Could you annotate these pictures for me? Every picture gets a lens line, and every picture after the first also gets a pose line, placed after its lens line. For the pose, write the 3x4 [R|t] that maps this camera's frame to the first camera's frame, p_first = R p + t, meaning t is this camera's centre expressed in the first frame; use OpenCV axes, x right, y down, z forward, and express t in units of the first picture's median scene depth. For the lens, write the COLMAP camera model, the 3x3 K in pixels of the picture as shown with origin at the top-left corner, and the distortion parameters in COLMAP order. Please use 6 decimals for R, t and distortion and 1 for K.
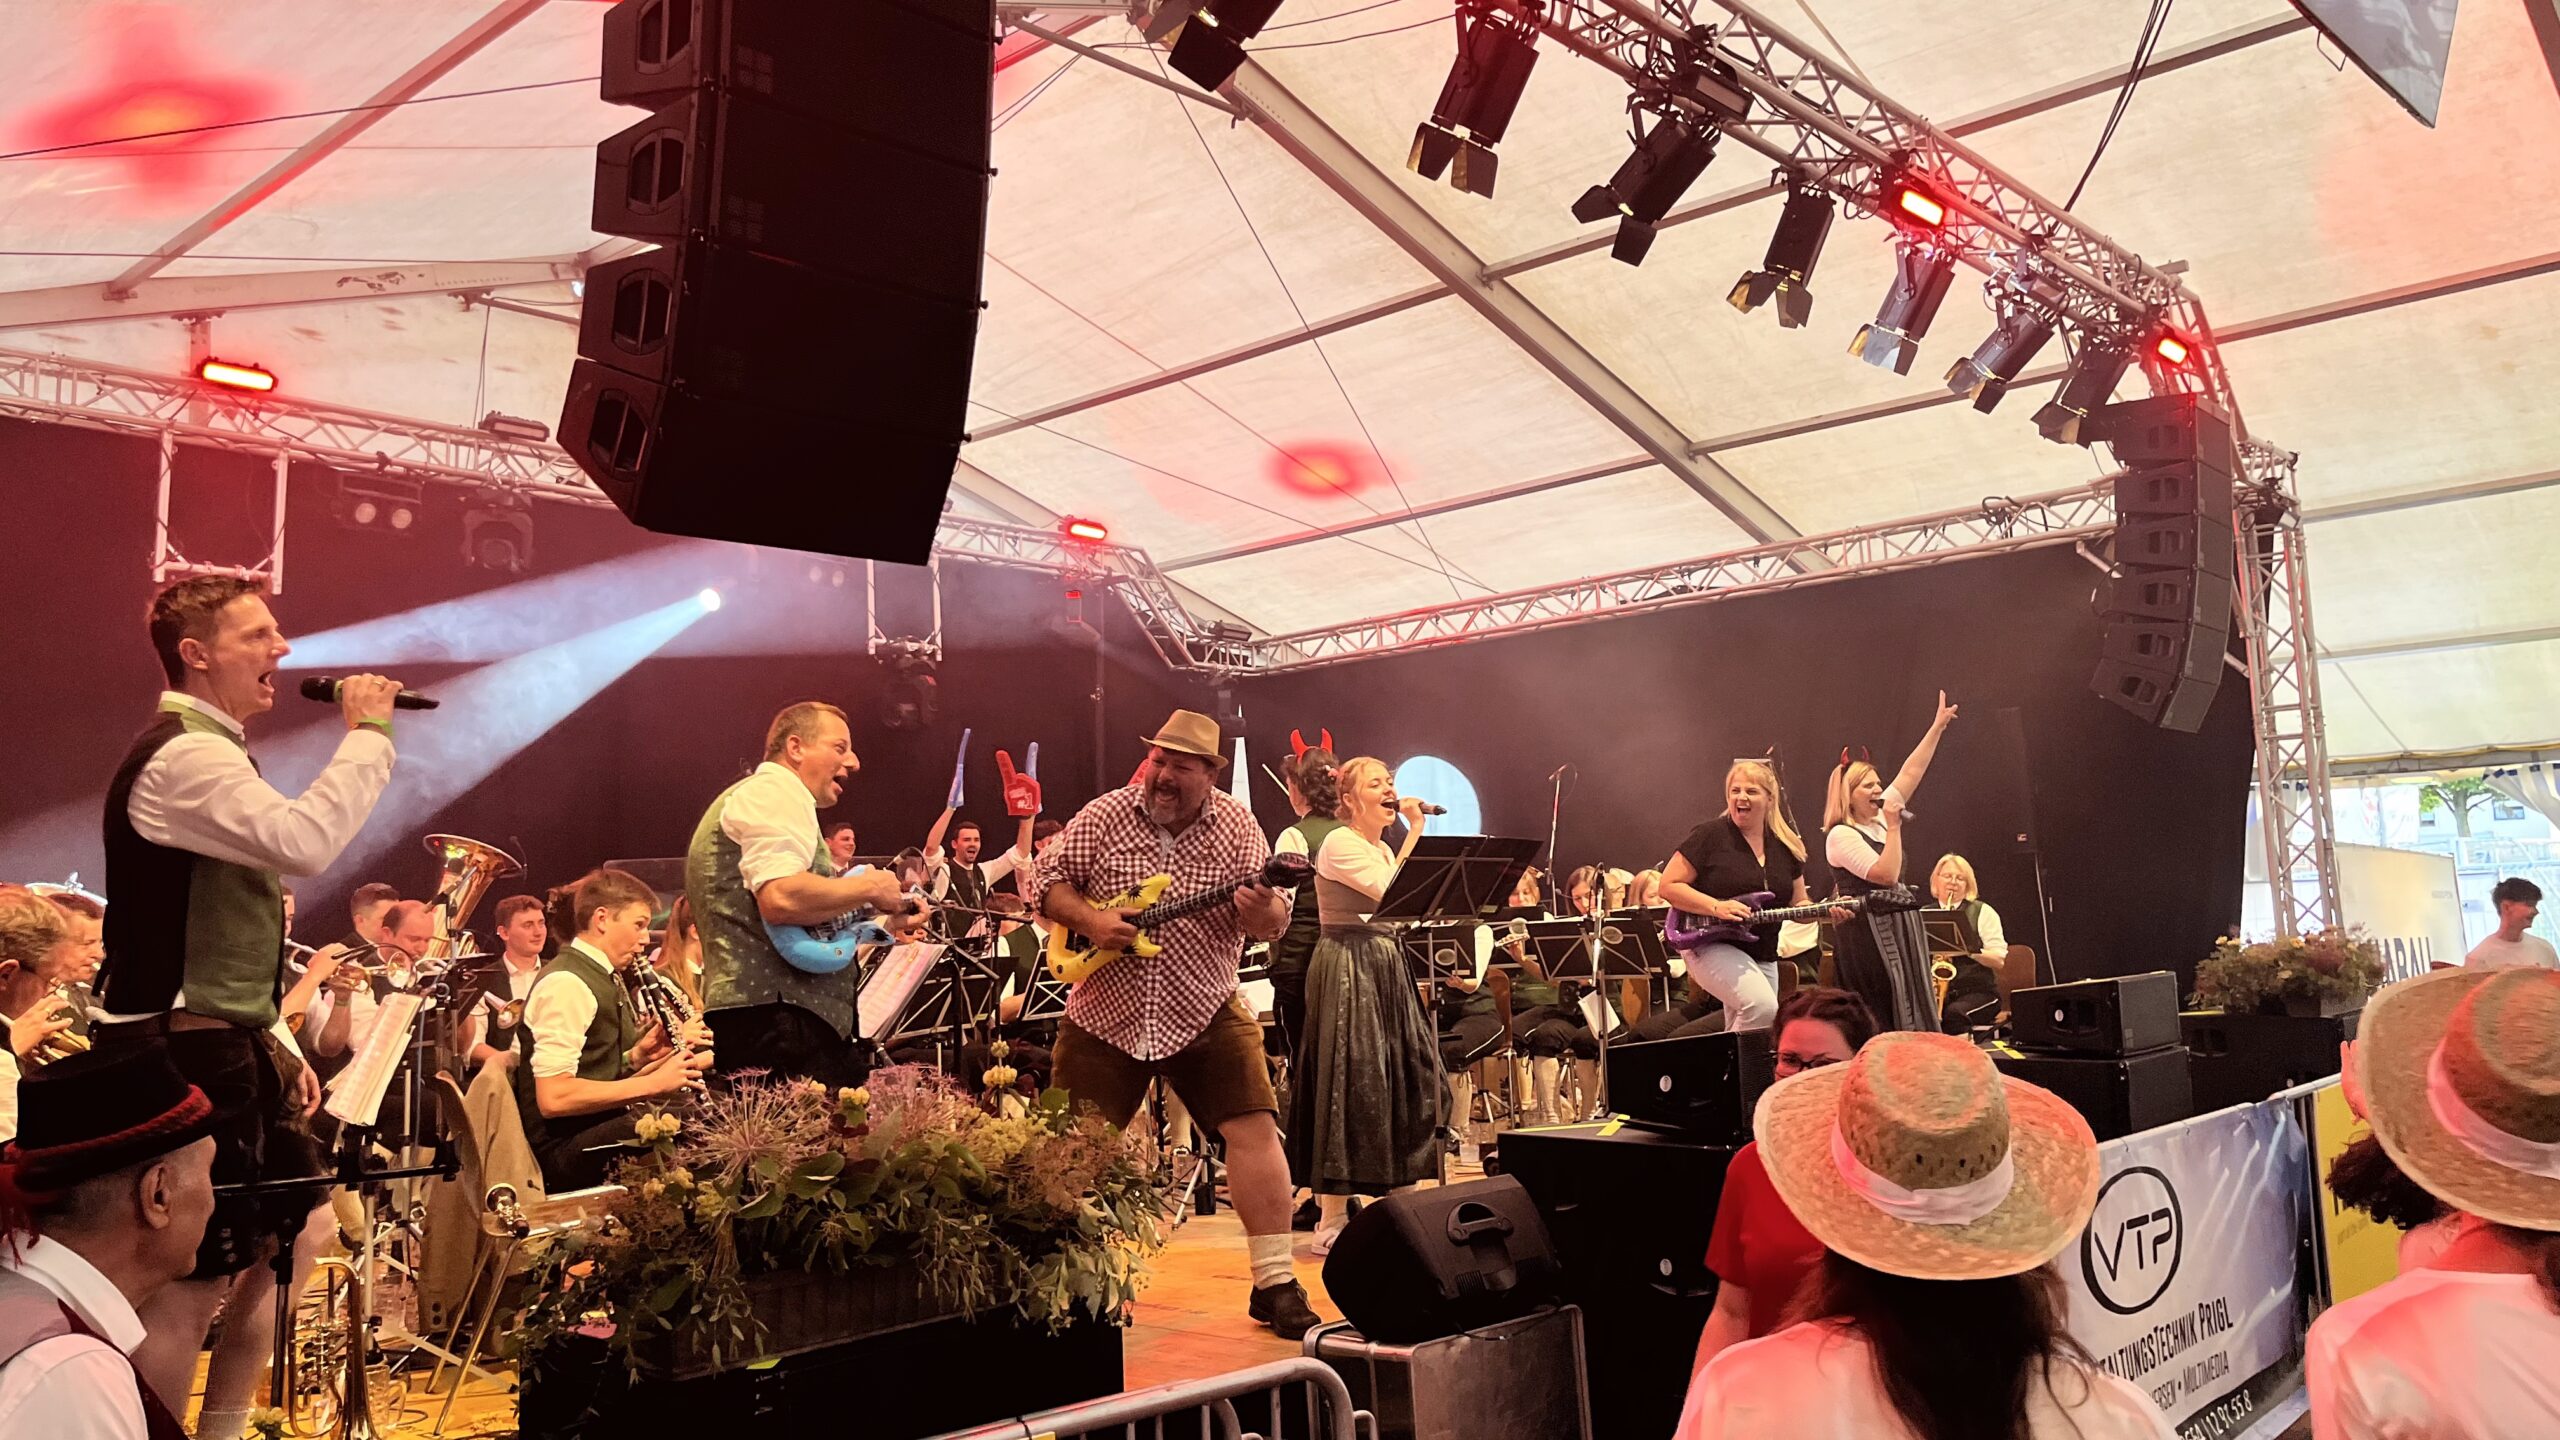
lens RADIAL K [[1921.8, 0, 1280.0], [0, 1921.8, 720.0], [0, 0, 1]] dist [0.053811, -0.080108]
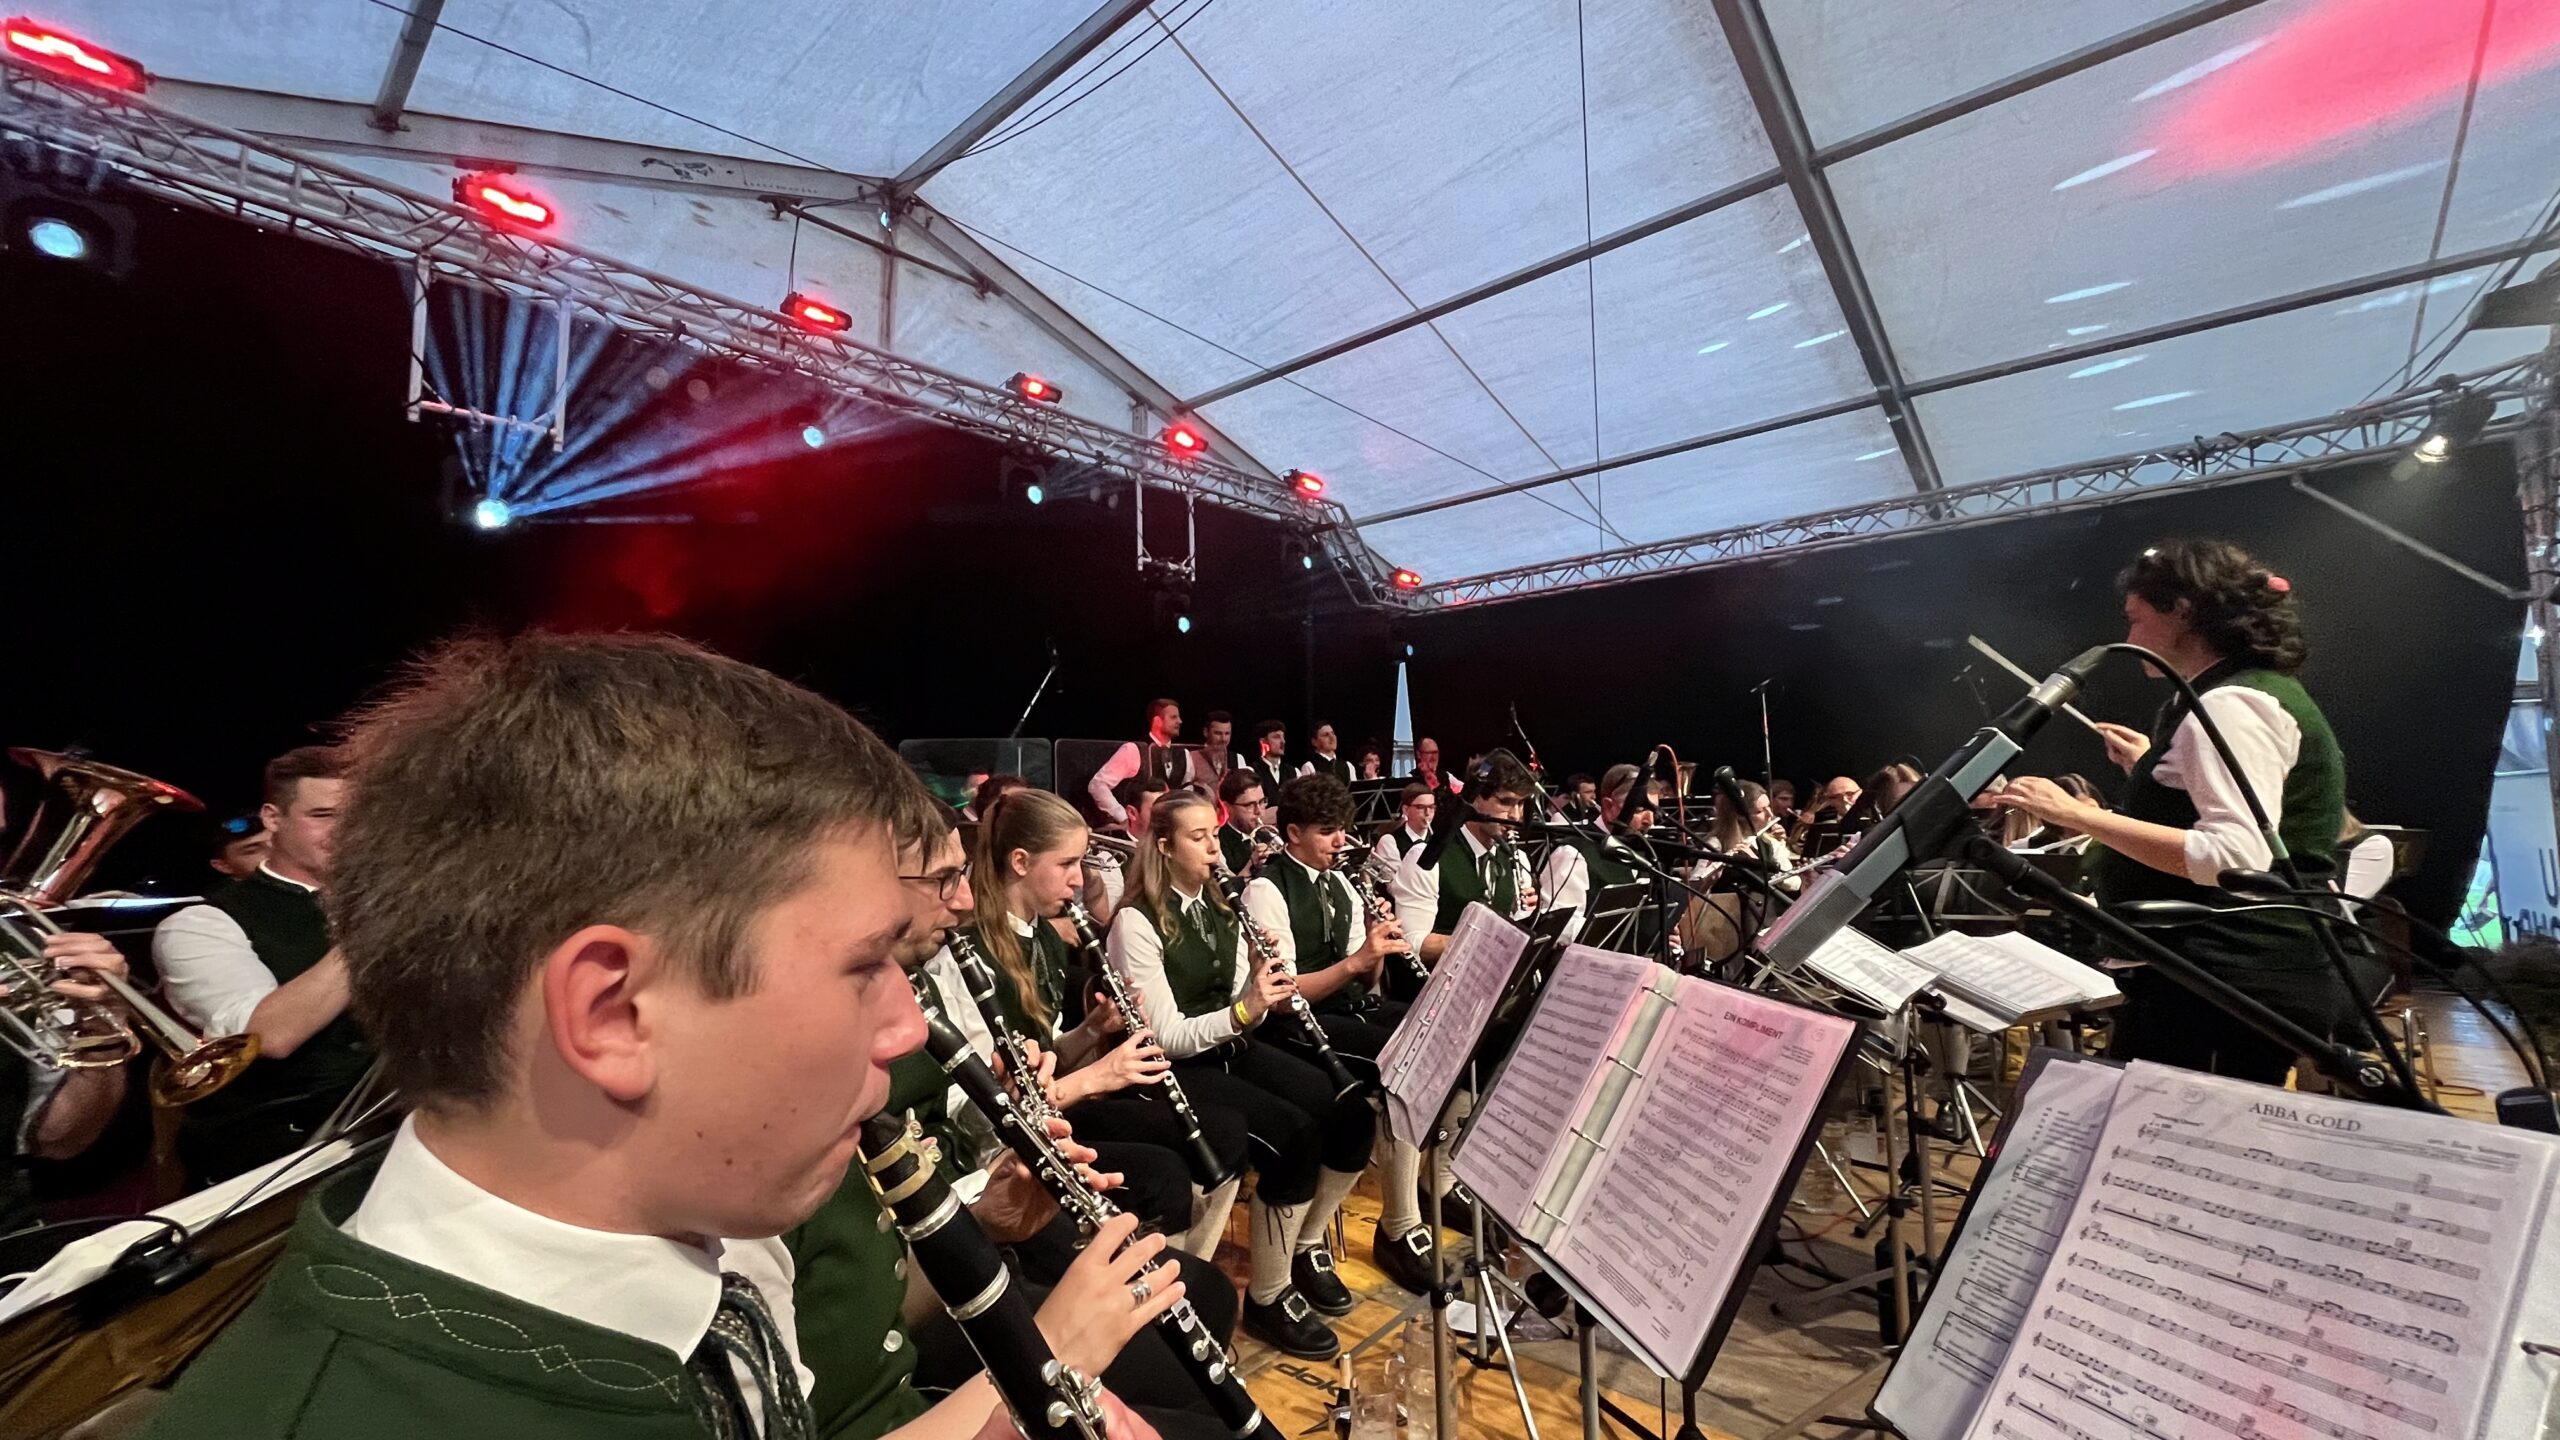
lens RADIAL K [[1002.4, 0, 1283.4], [0, 1002.4, 755.2], [0, 0, 1]] dist [-0.001726, -0.000129]
pose [[0.999604, 0.022268, 0.017221, -0.136805], [-0.023389, 0.997417, 0.067920, 0.033770], [-0.015664, -0.068296, 0.997542, 0.401396]]
